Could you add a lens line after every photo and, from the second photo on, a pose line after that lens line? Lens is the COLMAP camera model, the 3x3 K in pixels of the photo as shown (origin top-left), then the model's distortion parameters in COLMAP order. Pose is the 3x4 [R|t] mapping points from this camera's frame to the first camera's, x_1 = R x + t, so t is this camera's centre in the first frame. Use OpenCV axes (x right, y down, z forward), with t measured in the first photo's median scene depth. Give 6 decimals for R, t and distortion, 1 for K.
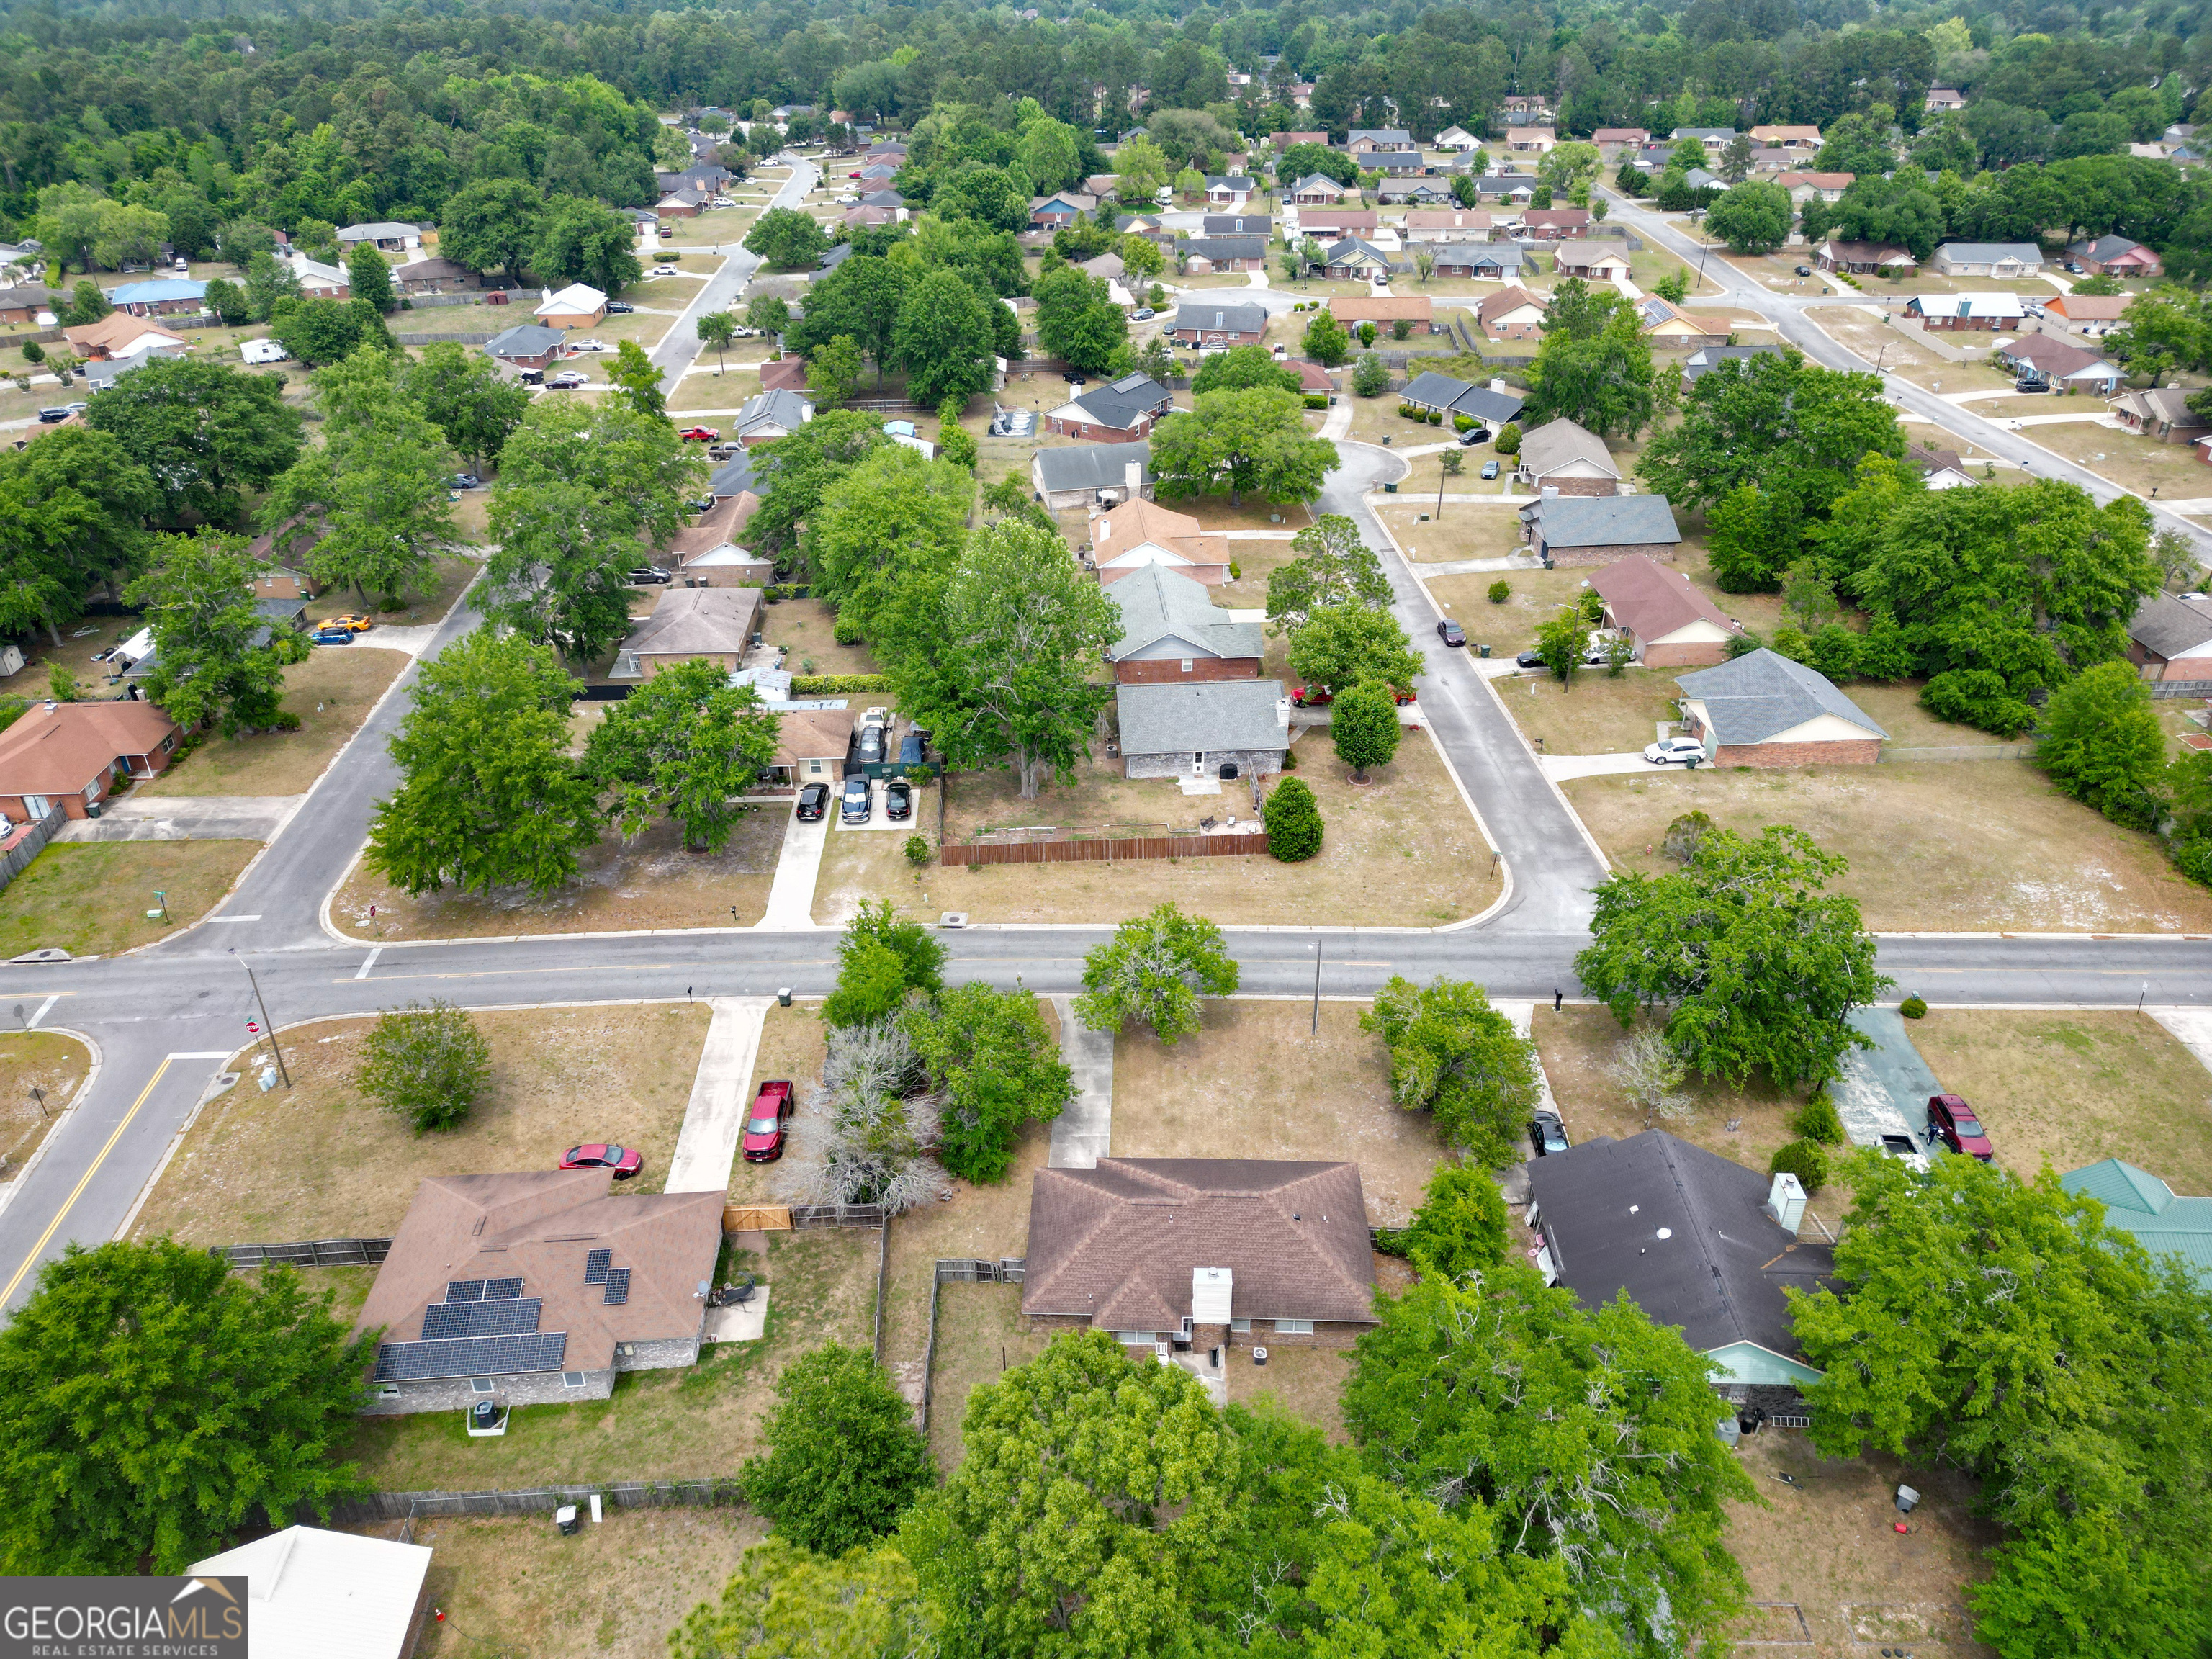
lens RADIAL K [[1542.6, 0, 1102.9], [0, 1542.6, 831.3], [0, 0, 1]] dist [0.071136, -0.065514]
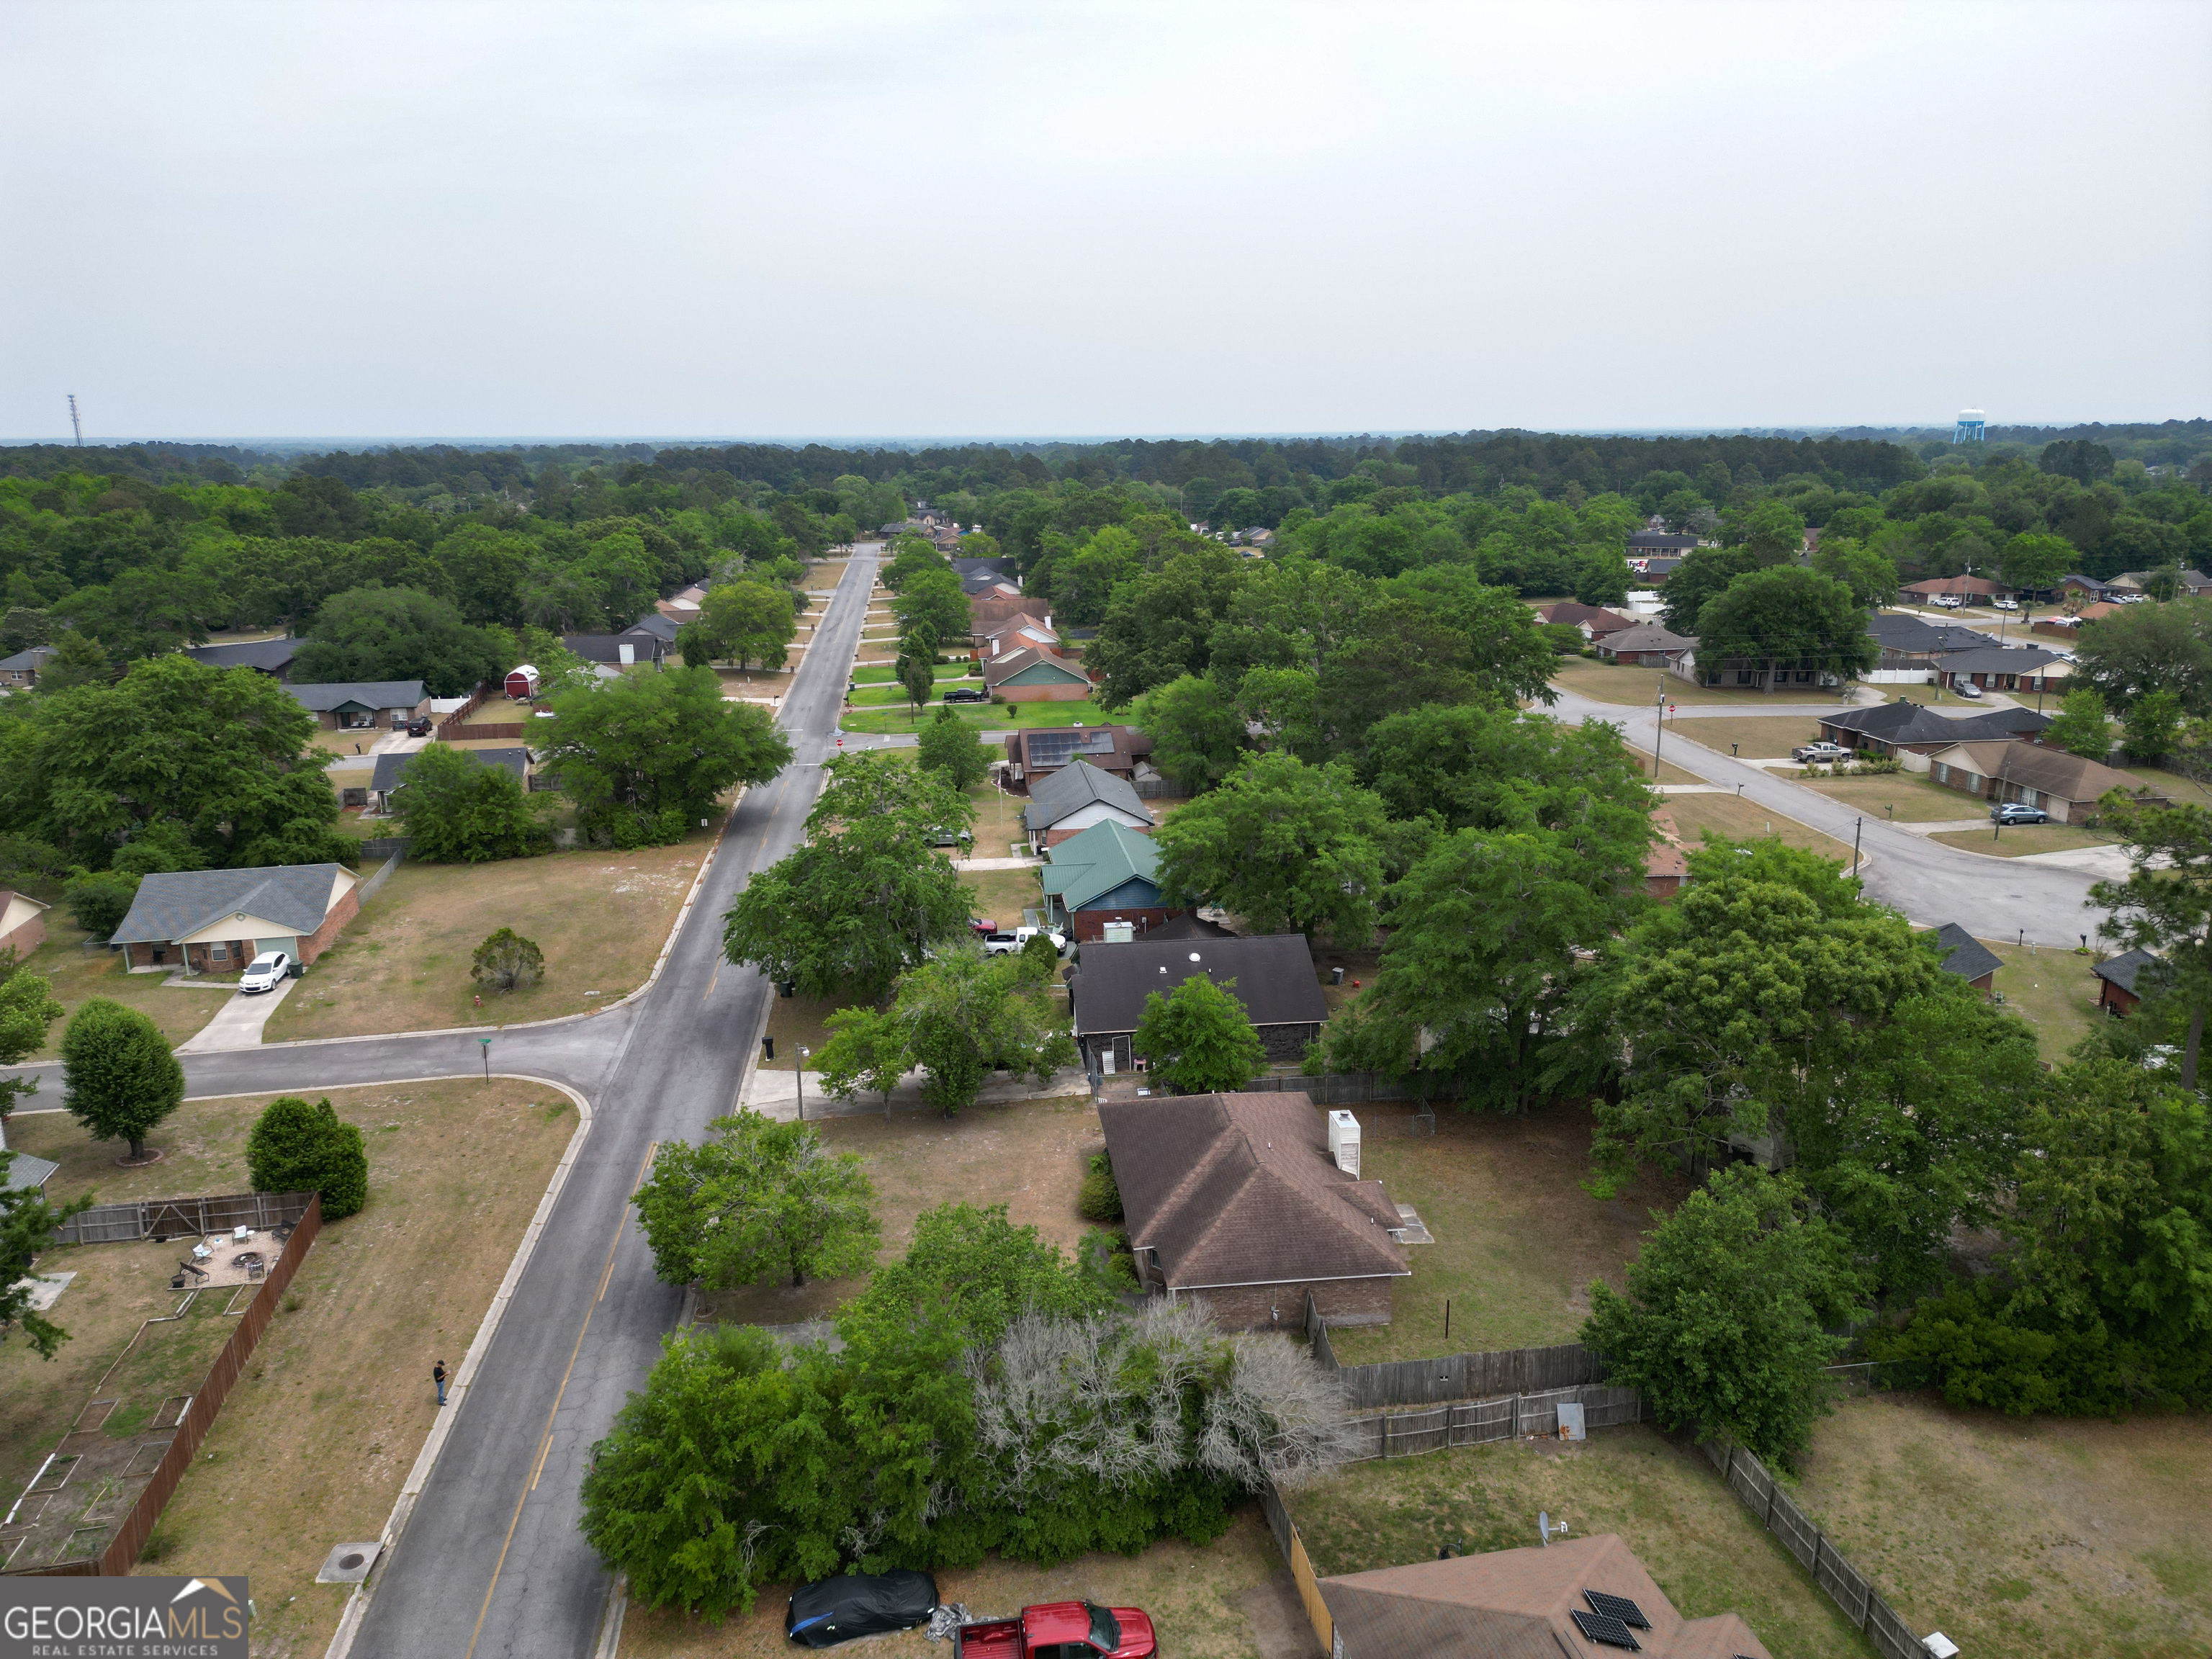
lens RADIAL K [[1542.6, 0, 1102.9], [0, 1542.6, 831.3], [0, 0, 1]] dist [0.071136, -0.065514]
pose [[-0.141484, -0.244623, 0.959240, -0.708439], [0.508958, 0.813138, 0.282434, -0.182498], [-0.849084, 0.528172, 0.009457, 0.915271]]
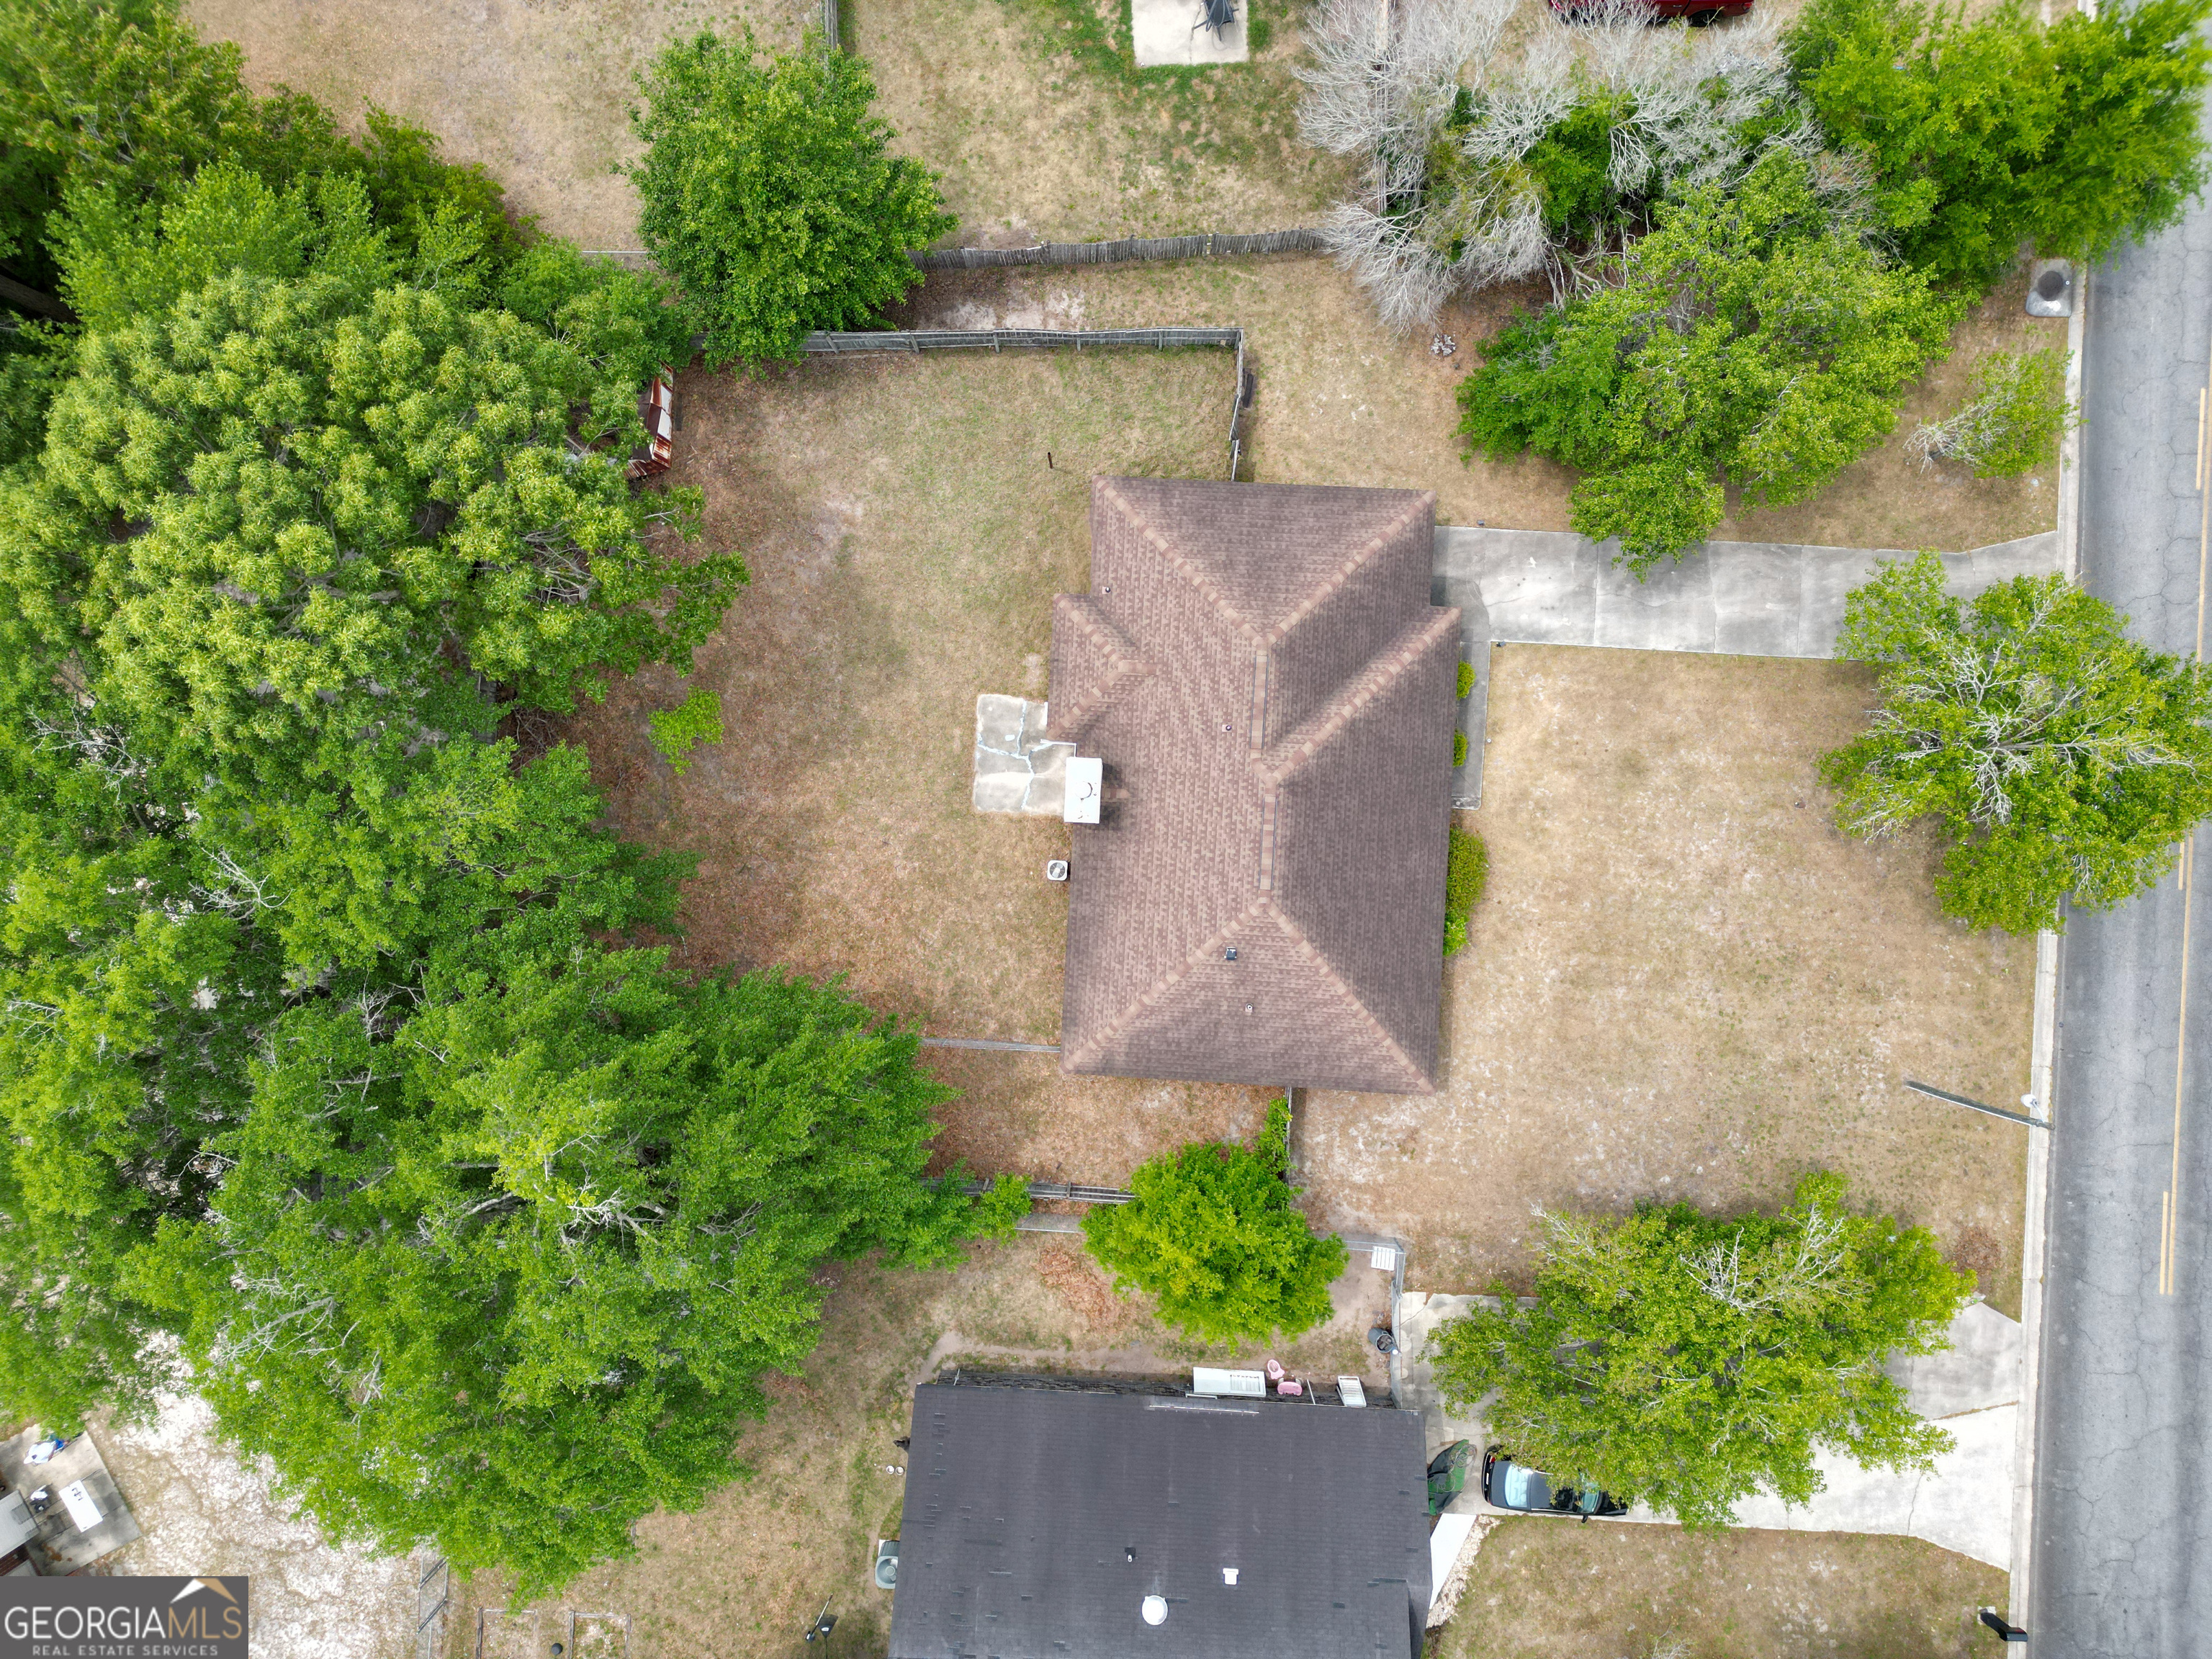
lens RADIAL K [[1542.6, 0, 1102.9], [0, 1542.6, 831.3], [0, 0, 1]] dist [0.071136, -0.065514]
pose [[-0.024433, 0.999698, 0.002762, 0.076258], [-0.499714, -0.014606, 0.866067, -0.194234], [0.865846, 0.019781, 0.499920, 0.649458]]
